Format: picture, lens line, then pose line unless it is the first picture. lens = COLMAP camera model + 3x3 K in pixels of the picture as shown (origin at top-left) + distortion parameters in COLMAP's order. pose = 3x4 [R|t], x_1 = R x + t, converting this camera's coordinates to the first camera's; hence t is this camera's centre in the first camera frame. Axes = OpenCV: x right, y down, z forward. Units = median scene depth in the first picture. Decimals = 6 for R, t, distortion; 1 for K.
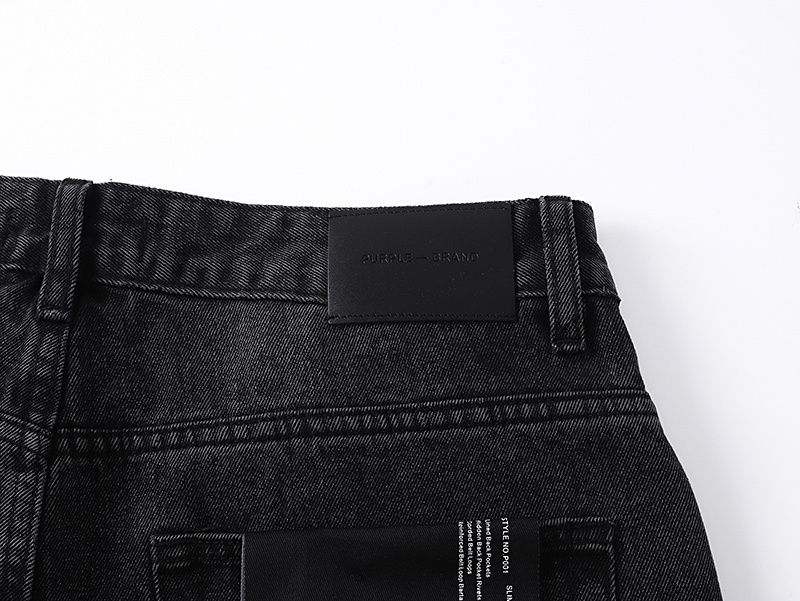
lens RADIAL K [[1630.0, 0, 399.9], [0, 1630.0, 299.9], [0, 0, 1]] dist [-0.078066, 0.000000]
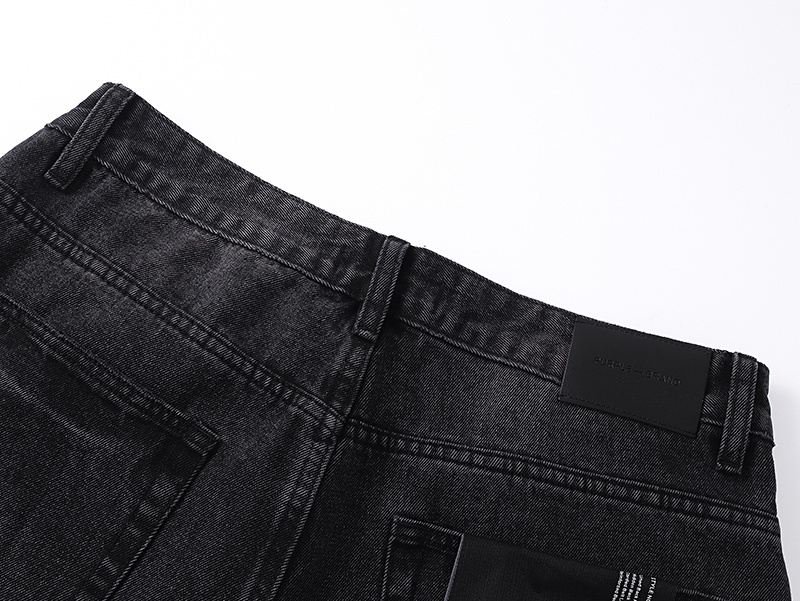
lens RADIAL K [[1630.0, 0, 400.0], [0, 1630.0, 300.9], [0, 0, 1]] dist [-0.078066, 0.000000]
pose [[0.958369, 0.284555, -0.023600, -0.162766], [-0.285314, 0.957591, -0.040187, 0.028438], [0.011163, 0.045247, 0.998913, -0.331466]]
